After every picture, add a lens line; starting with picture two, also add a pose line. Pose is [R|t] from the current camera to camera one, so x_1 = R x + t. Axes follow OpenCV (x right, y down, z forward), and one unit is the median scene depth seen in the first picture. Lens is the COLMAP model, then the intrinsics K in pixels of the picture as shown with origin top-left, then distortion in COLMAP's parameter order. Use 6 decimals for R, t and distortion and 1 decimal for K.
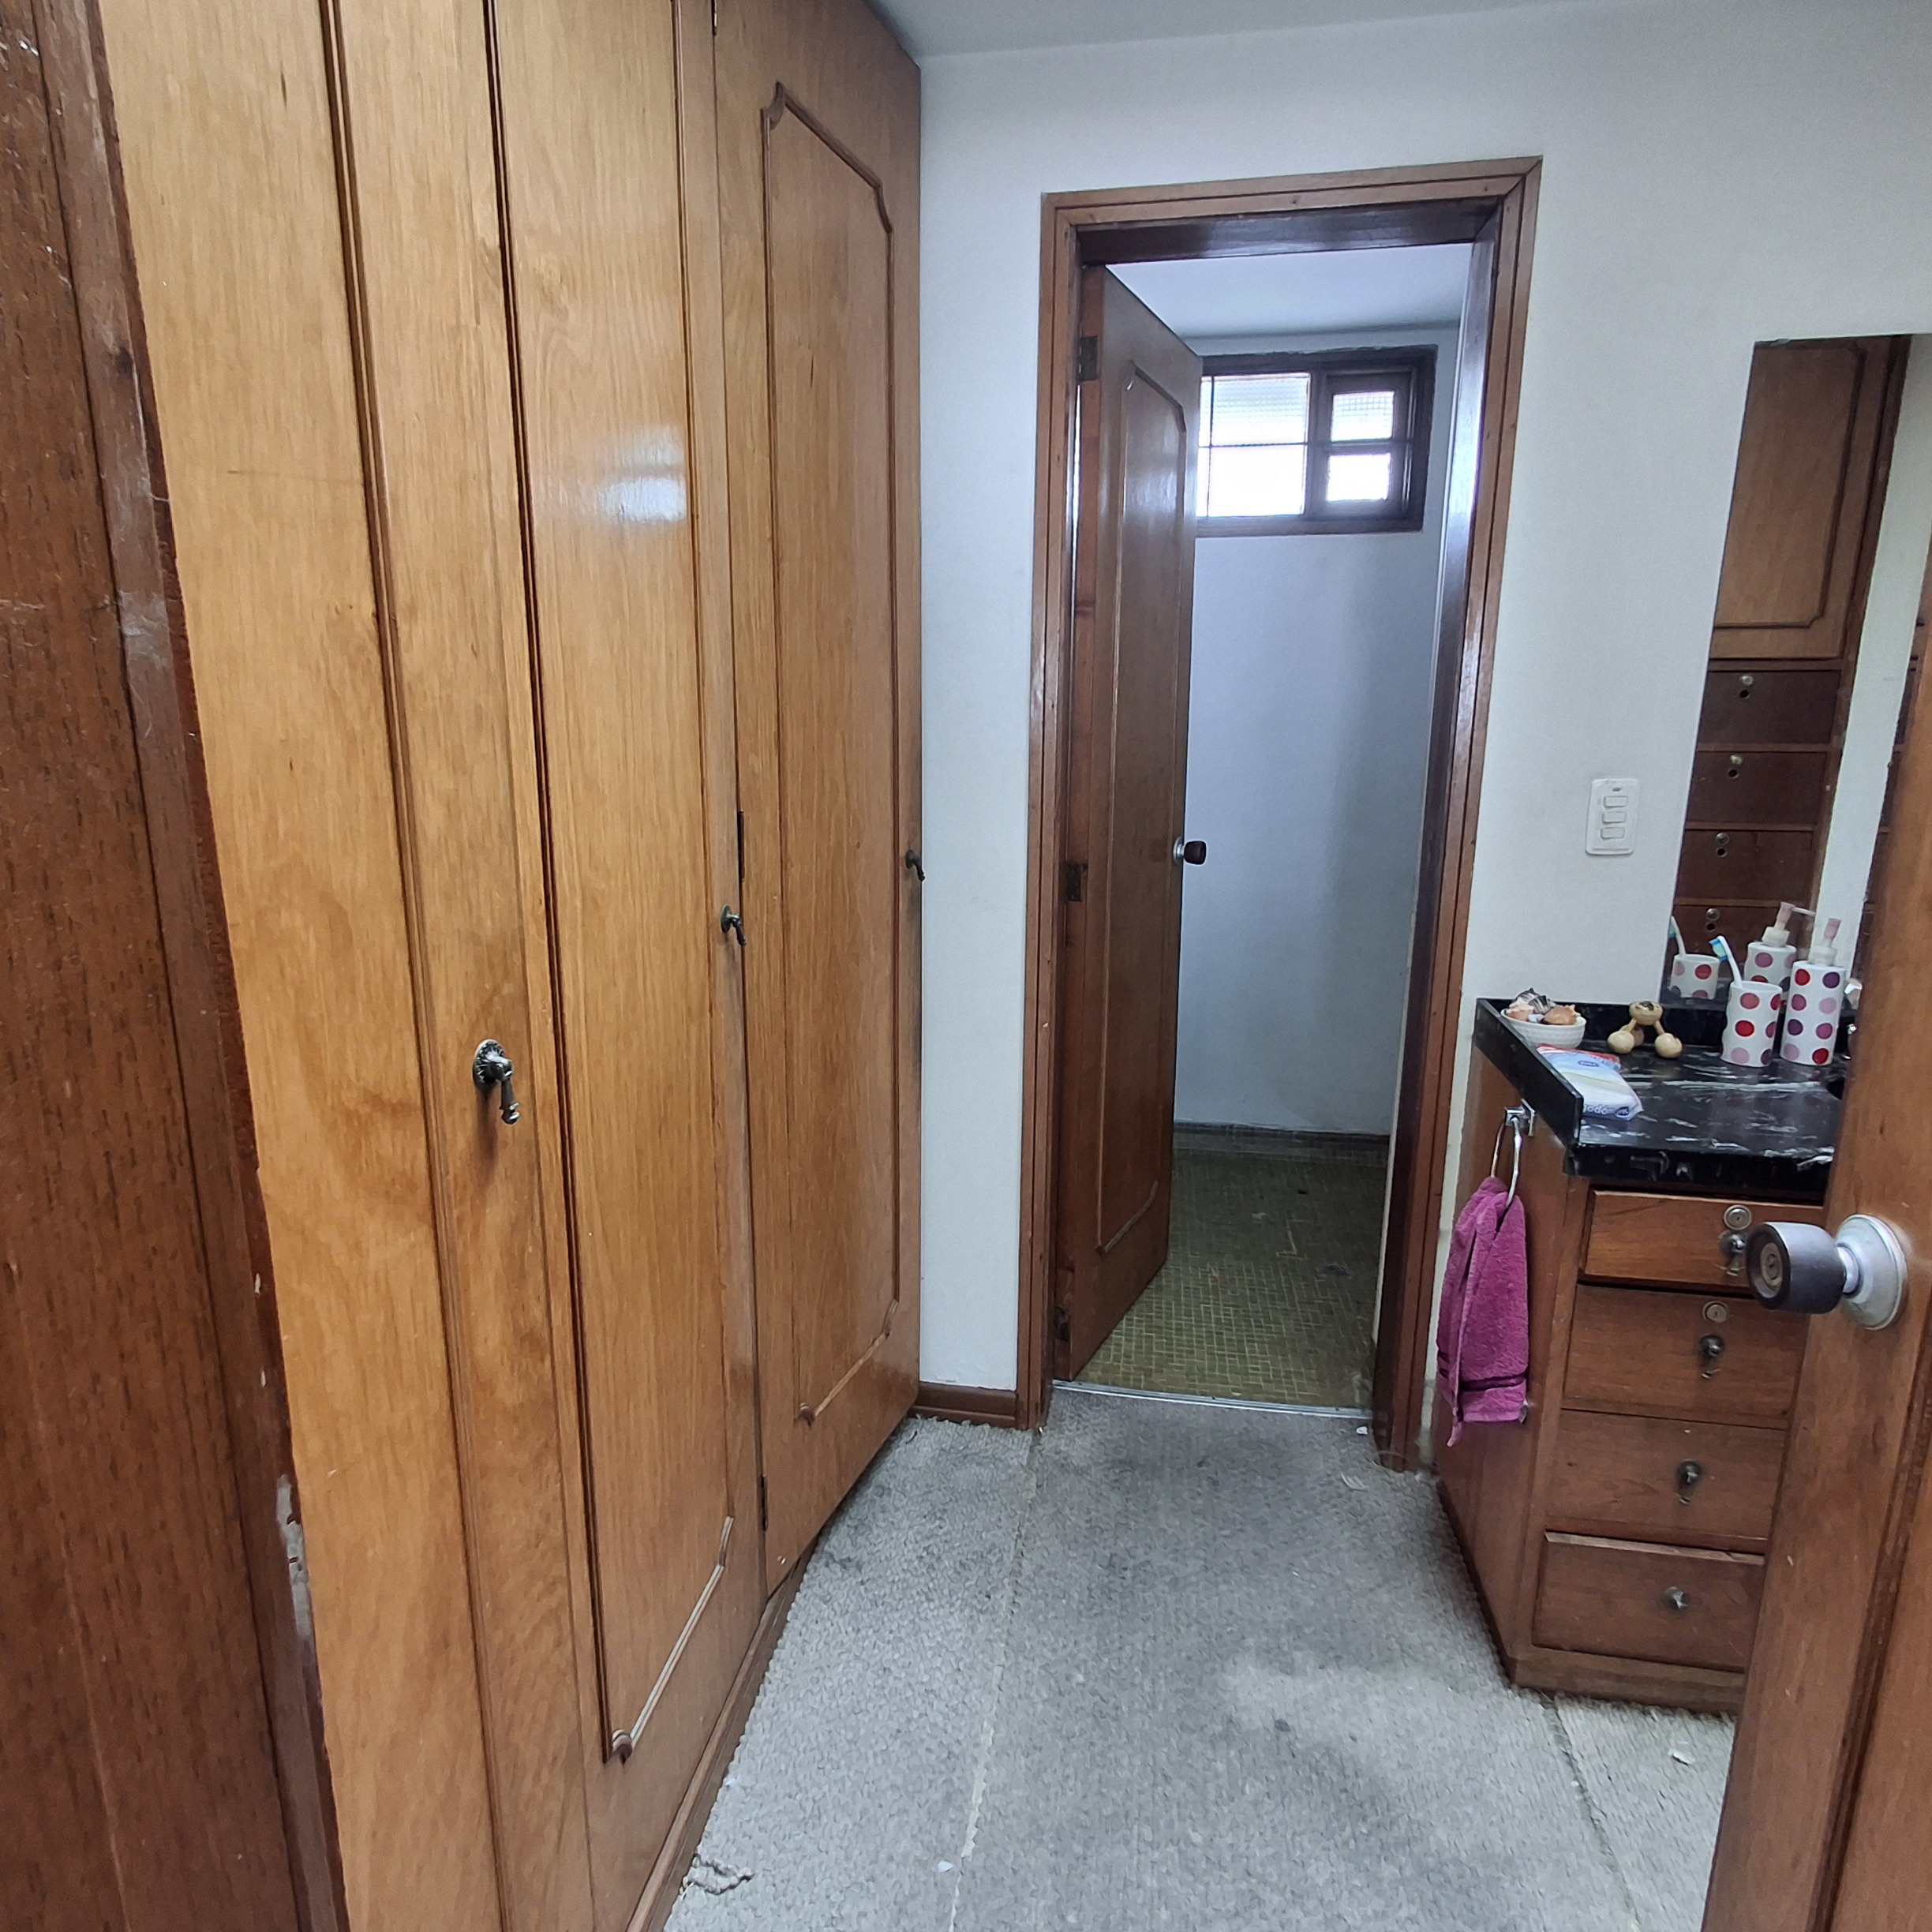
lens RADIAL K [[1177.6, 0, 962.5], [0, 1177.6, 967.0], [0, 0, 1]] dist [-0.016732, 0.015756]
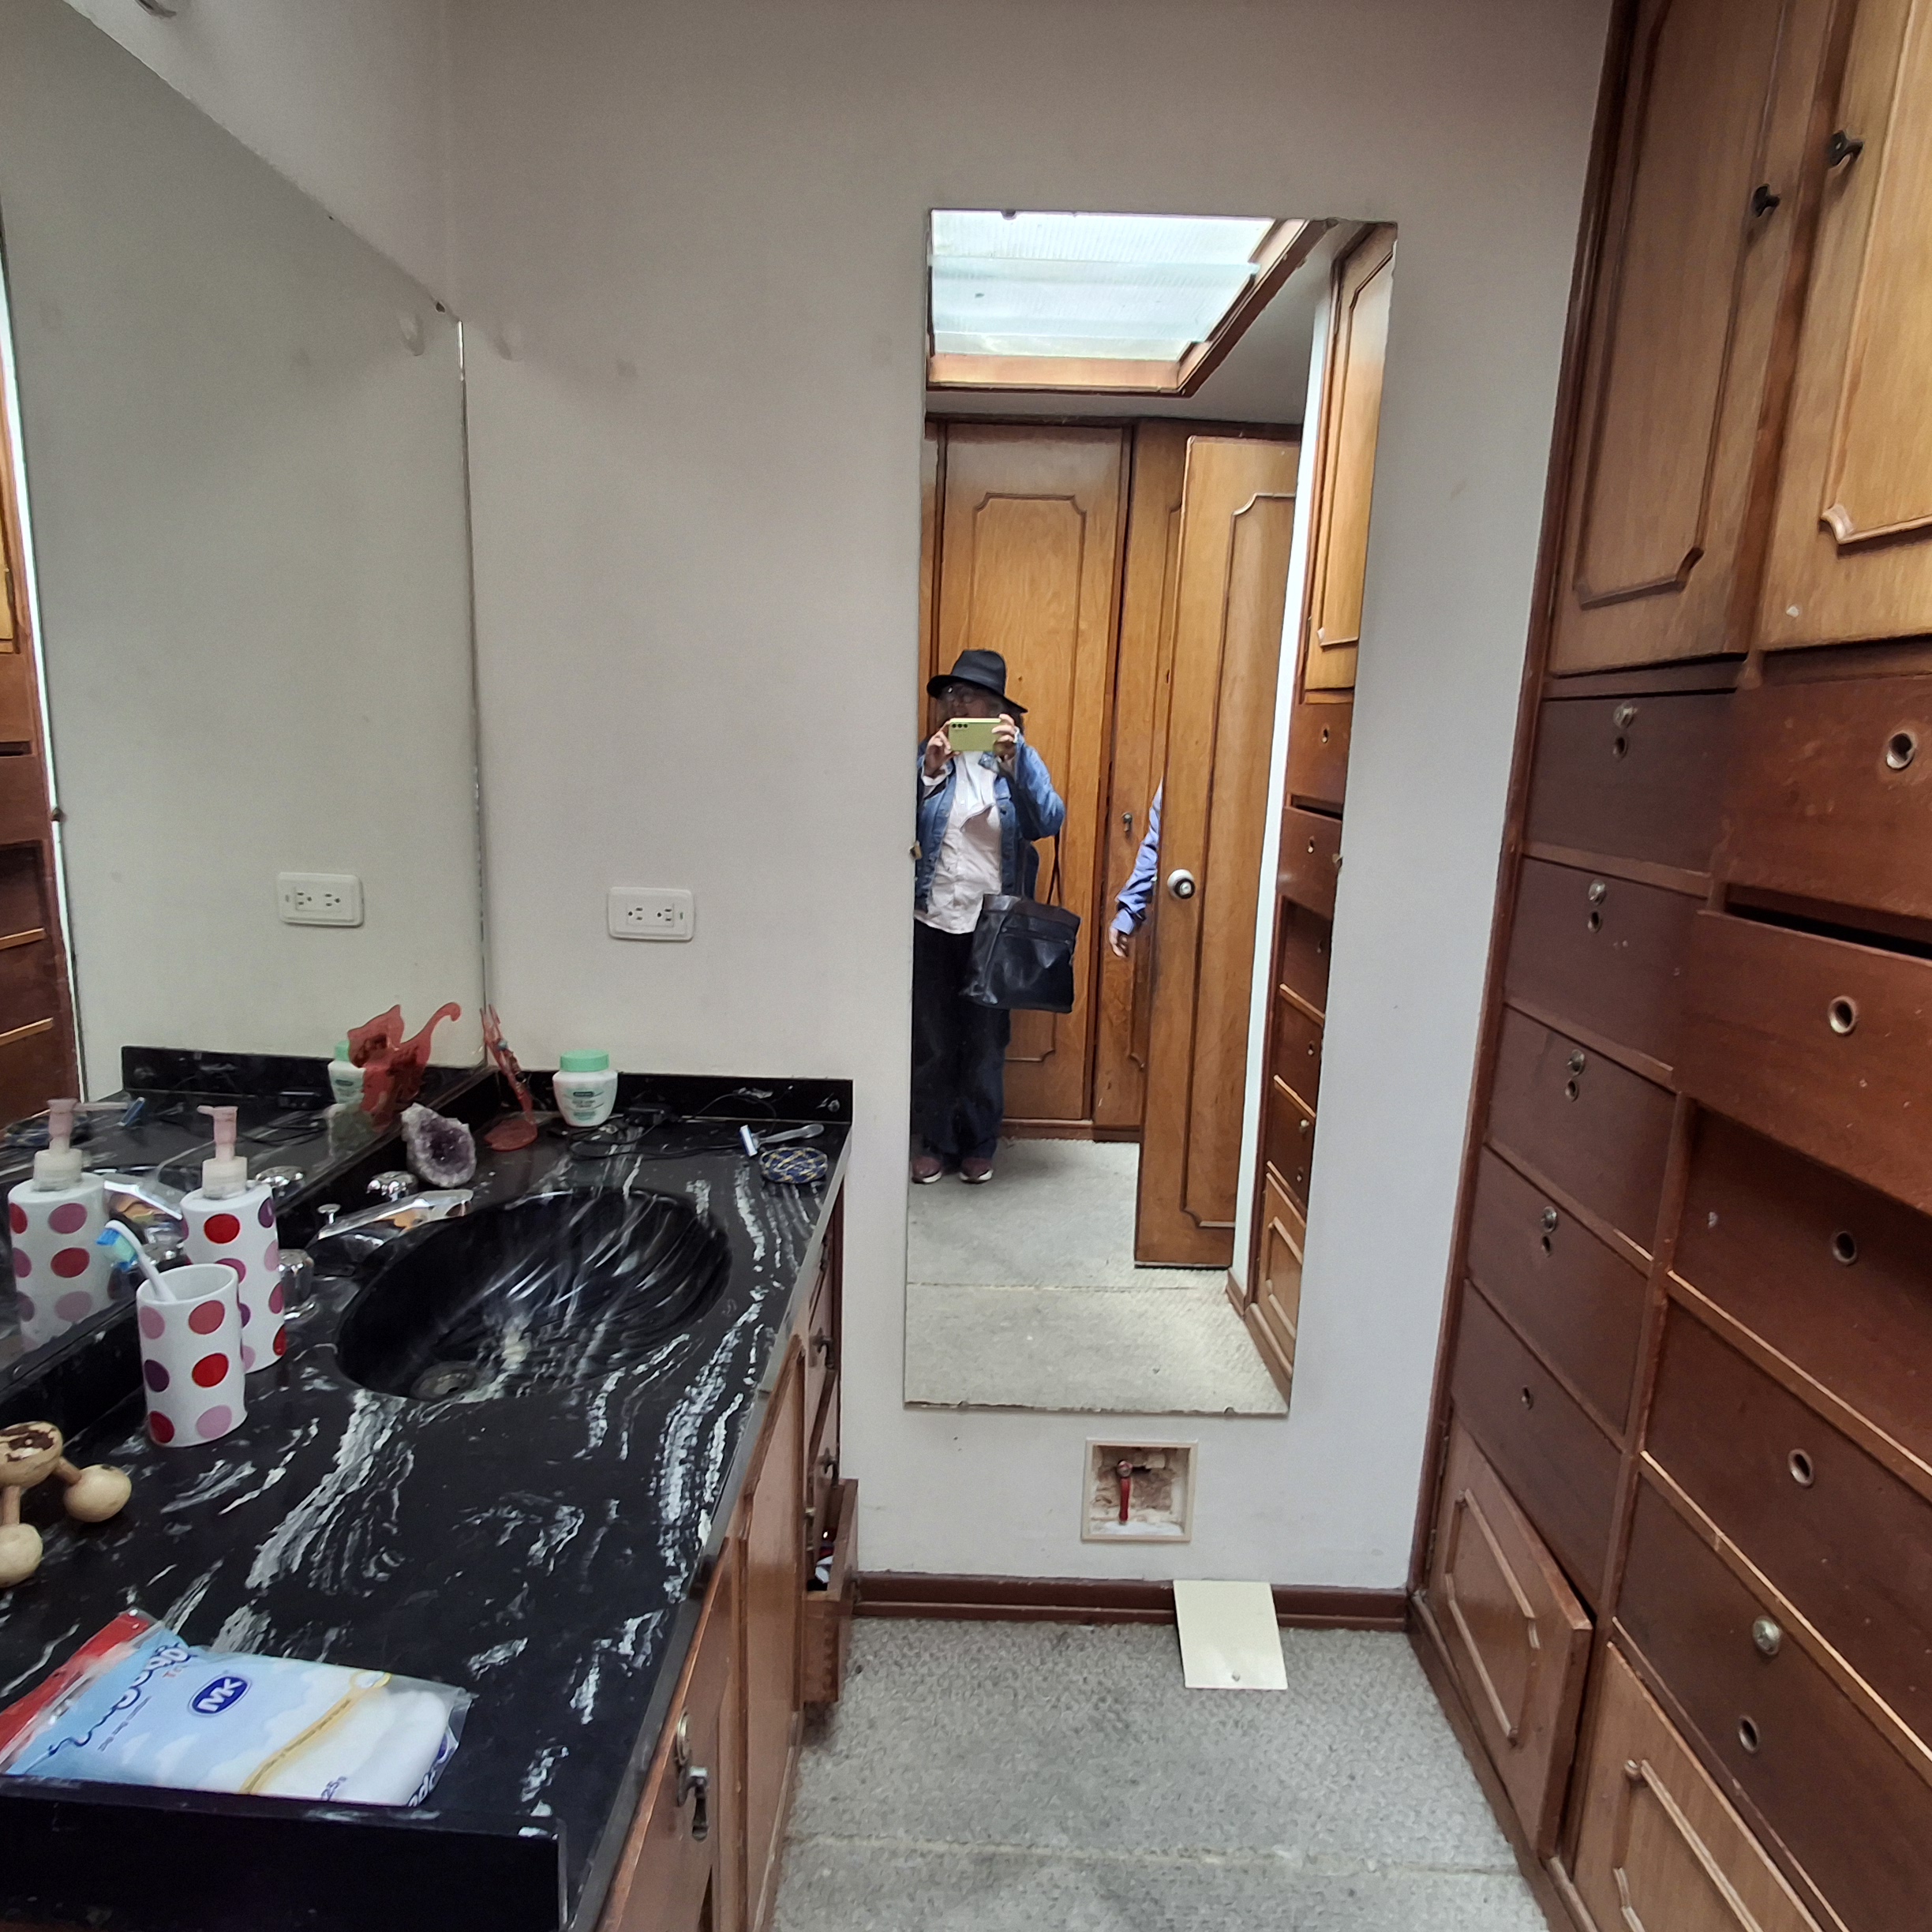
lens RADIAL K [[1177.6, 0, 966.6], [0, 1177.6, 966.1], [0, 0, 1]] dist [-0.016732, 0.015756]
pose [[-0.162073, -0.195786, 0.967161, 0.183703], [0.166677, 0.960605, 0.222390, -0.170383], [-0.972600, 0.197247, -0.123055, 0.748316]]
